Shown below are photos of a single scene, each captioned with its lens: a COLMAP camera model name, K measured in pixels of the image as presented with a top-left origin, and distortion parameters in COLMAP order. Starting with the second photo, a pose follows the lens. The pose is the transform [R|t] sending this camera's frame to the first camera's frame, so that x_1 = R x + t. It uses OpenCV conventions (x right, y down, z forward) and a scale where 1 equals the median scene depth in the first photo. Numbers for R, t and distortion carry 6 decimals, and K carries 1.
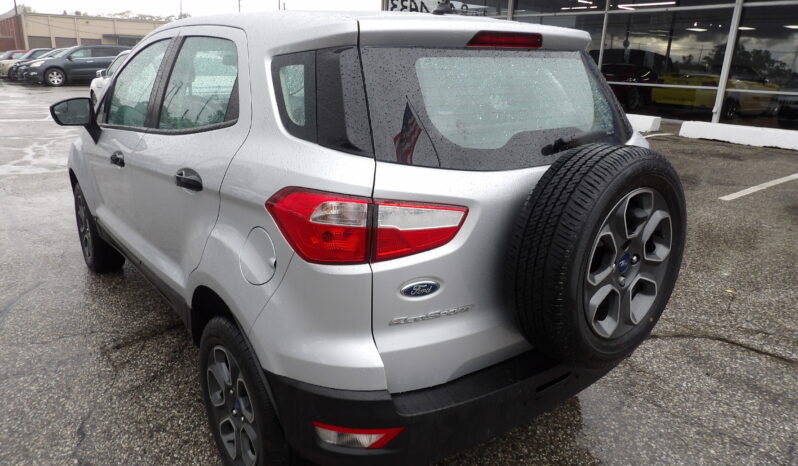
lens RADIAL K [[570.2, 0, 383.0], [0, 570.2, 236.0], [0, 0, 1]] dist [-0.032711, 0.002522]
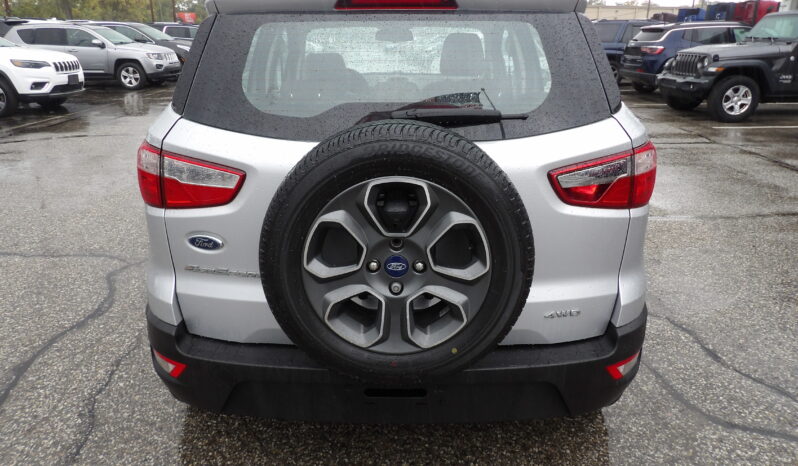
lens RADIAL K [[570.2, 0, 383.0], [0, 570.2, 236.0], [0, 0, 1]] dist [-0.032711, 0.002522]
pose [[0.804491, 0.197122, -0.560301, 0.907012], [-0.176384, 0.980055, 0.091543, -0.072659], [0.567171, 0.025182, 0.823215, 0.309875]]
